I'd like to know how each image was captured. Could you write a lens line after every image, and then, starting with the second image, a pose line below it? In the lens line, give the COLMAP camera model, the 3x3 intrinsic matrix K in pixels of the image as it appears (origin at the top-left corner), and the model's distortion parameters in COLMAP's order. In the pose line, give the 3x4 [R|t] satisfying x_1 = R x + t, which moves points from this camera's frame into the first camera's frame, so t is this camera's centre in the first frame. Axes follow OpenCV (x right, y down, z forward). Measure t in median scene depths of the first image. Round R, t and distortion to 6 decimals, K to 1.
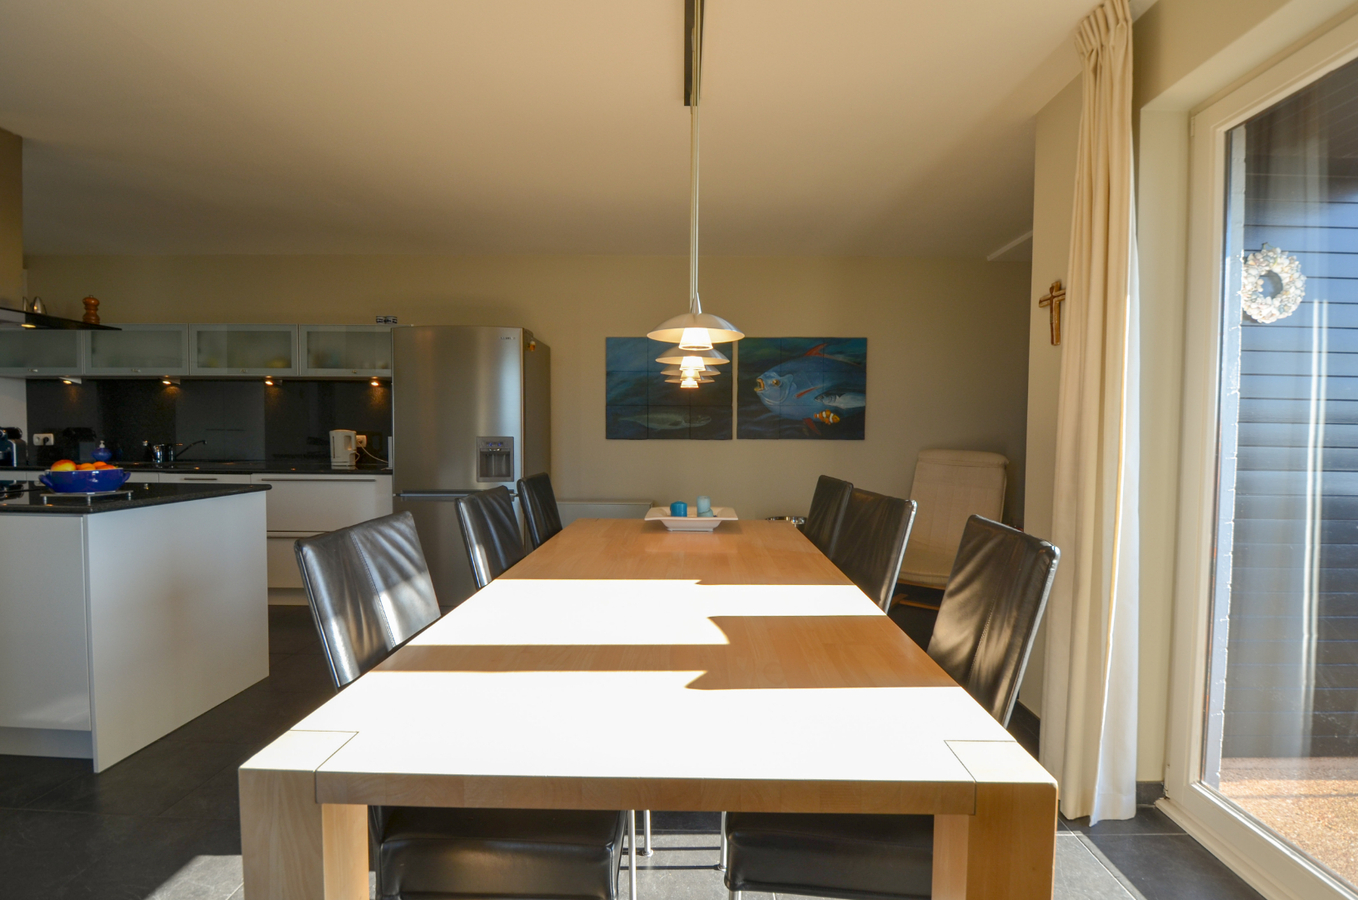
lens RADIAL K [[602.7, 0, 694.8], [0, 602.7, 443.8], [0, 0, 1]] dist [-0.017047, -0.005970]
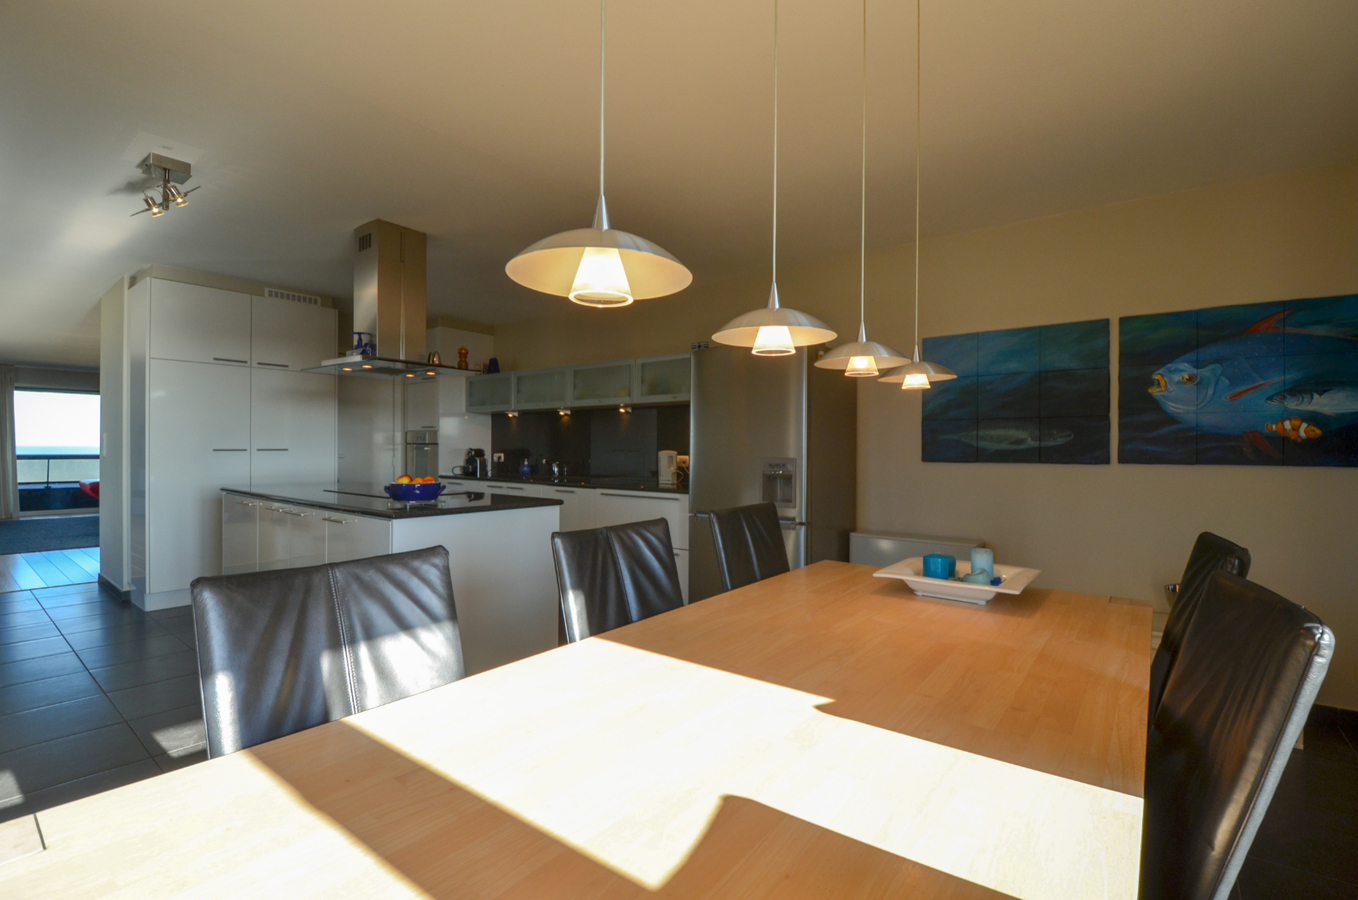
lens RADIAL K [[602.7, 0, 682.6], [0, 602.7, 446.7], [0, 0, 1]] dist [-0.017047, -0.005970]
pose [[0.791593, -0.004807, -0.611029, 0.093513], [-0.012374, 0.999638, -0.023894, -0.004637], [0.610923, 0.026475, 0.791247, 0.151980]]
